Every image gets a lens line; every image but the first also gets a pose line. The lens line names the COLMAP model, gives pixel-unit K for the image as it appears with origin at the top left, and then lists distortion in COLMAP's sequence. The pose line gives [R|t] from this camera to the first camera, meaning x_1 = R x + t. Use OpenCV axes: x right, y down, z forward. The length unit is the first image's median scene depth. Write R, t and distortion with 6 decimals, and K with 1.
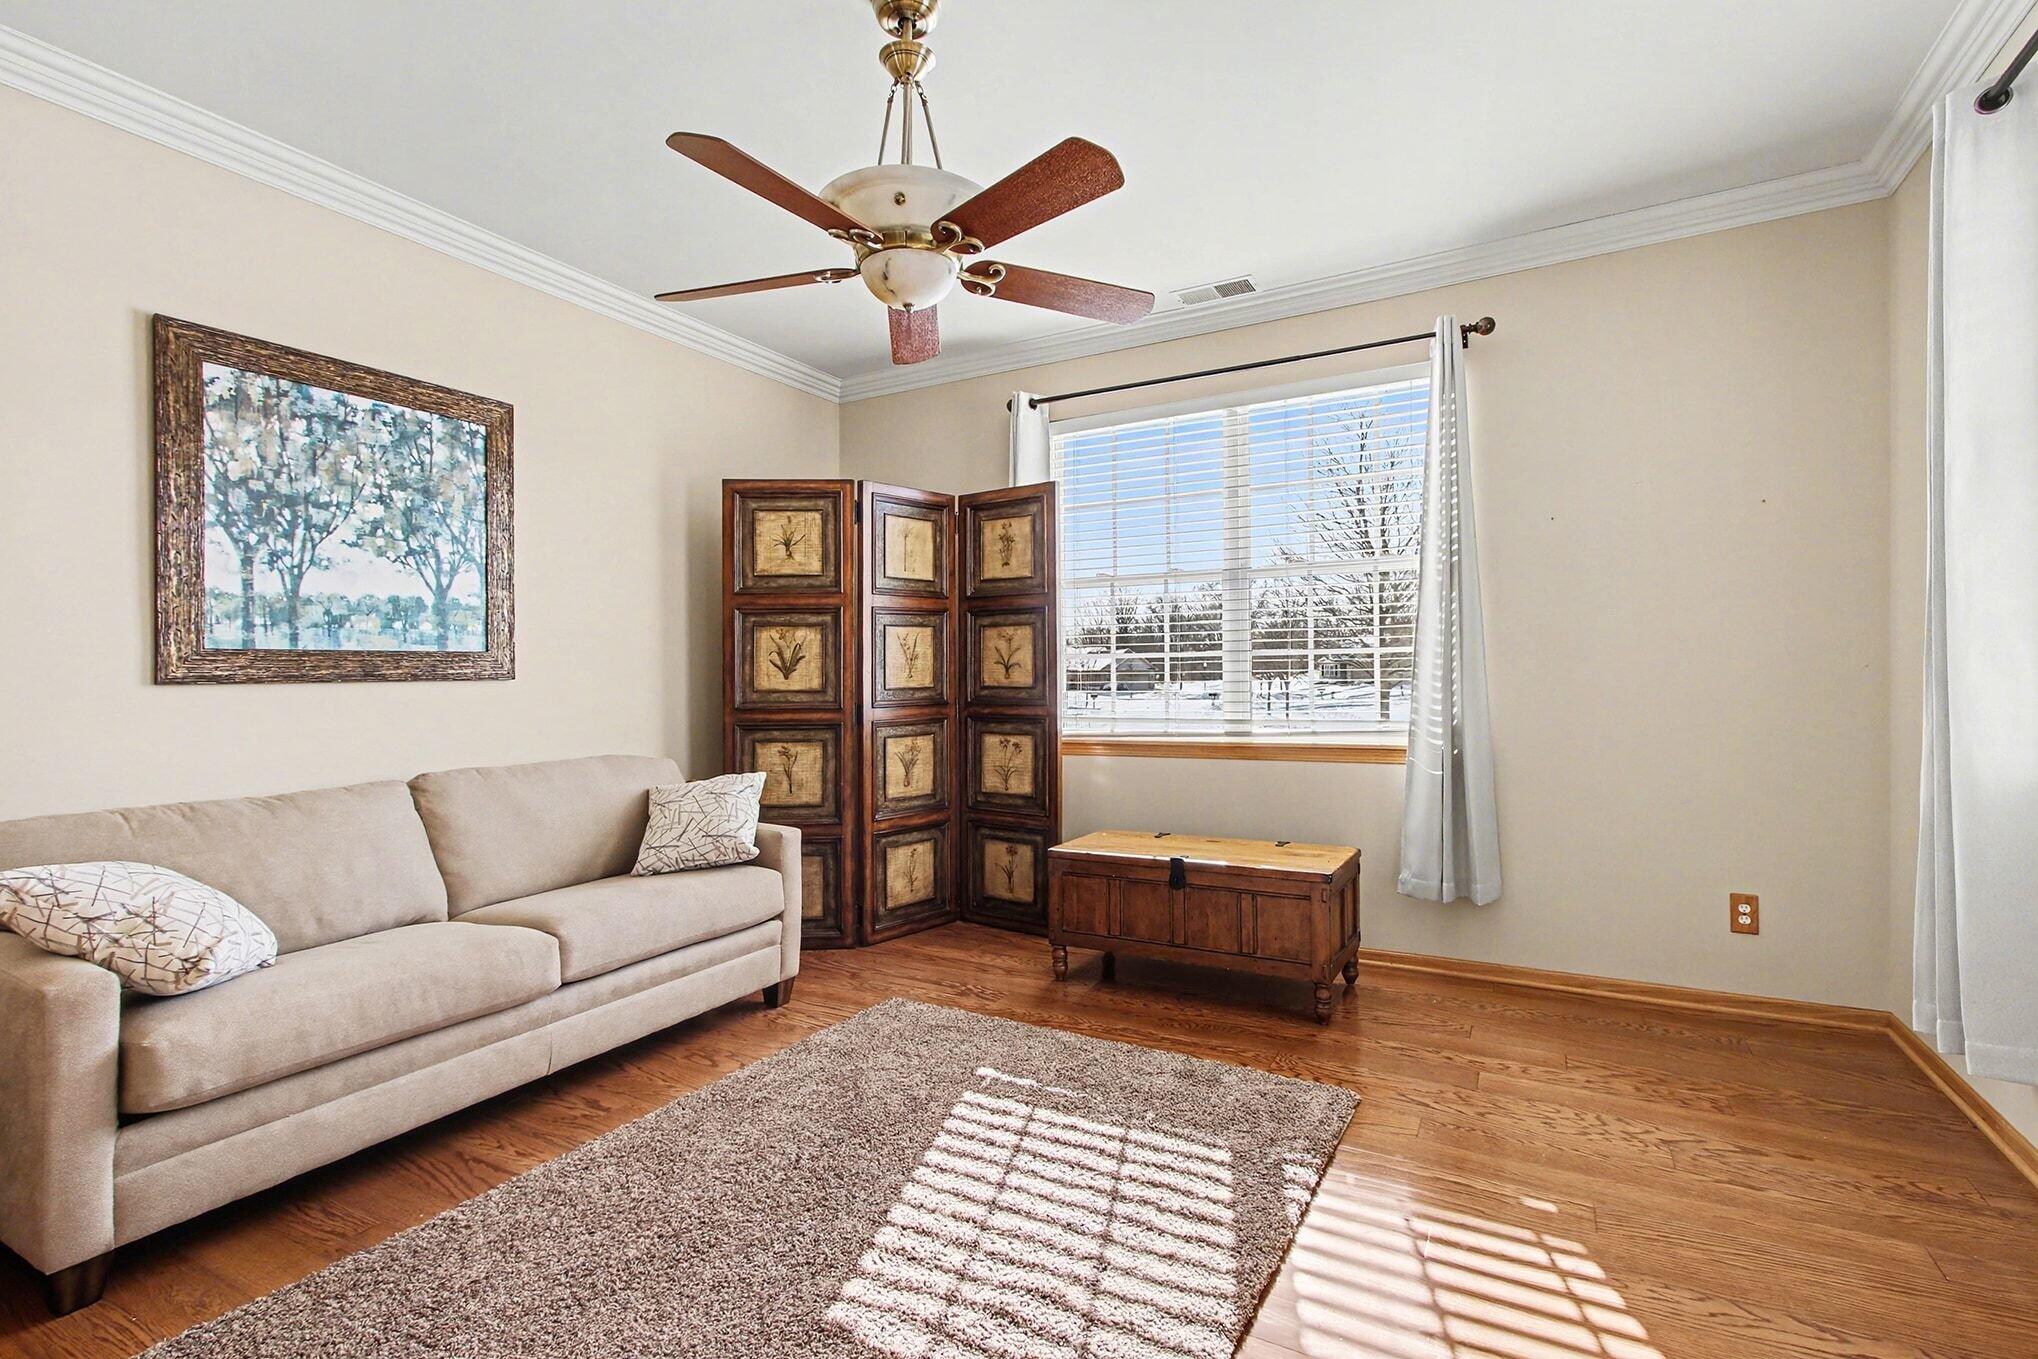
lens RADIAL K [[927.2, 0, 1022.7], [0, 927.2, 680.6], [0, 0, 1]] dist [-0.001092, 0.000333]
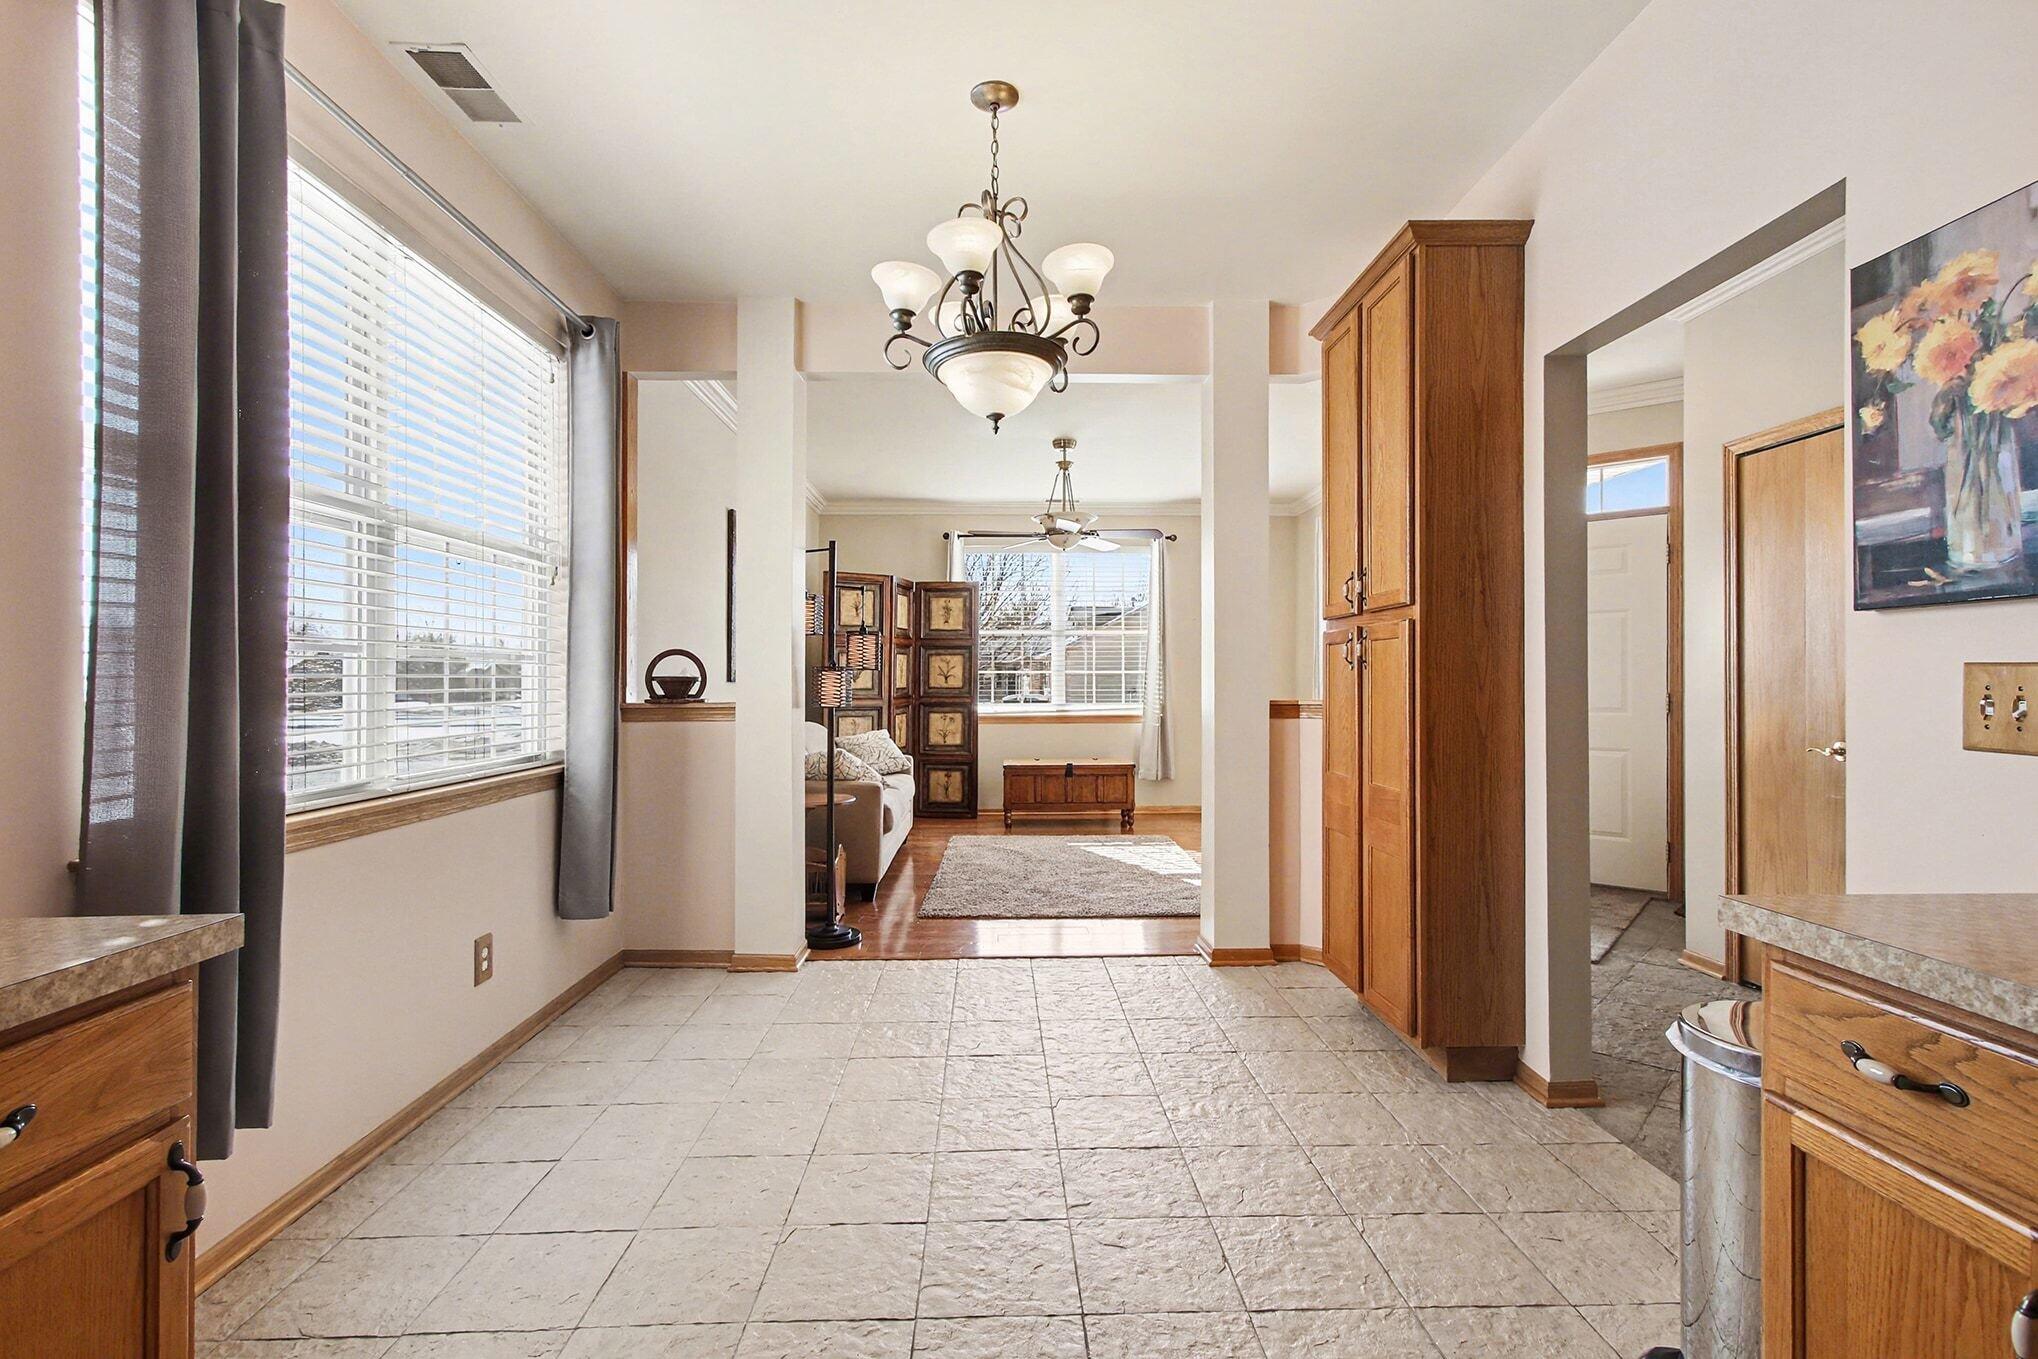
lens RADIAL K [[927.2, 0, 1018.1], [0, 927.2, 679.2], [0, 0, 1]] dist [-0.001092, 0.000333]
pose [[0.866107, 0.011749, 0.499721, -0.832907], [-0.007885, 0.999920, -0.009844, 0.007126], [-0.499797, 0.004585, 0.866131, -0.697526]]
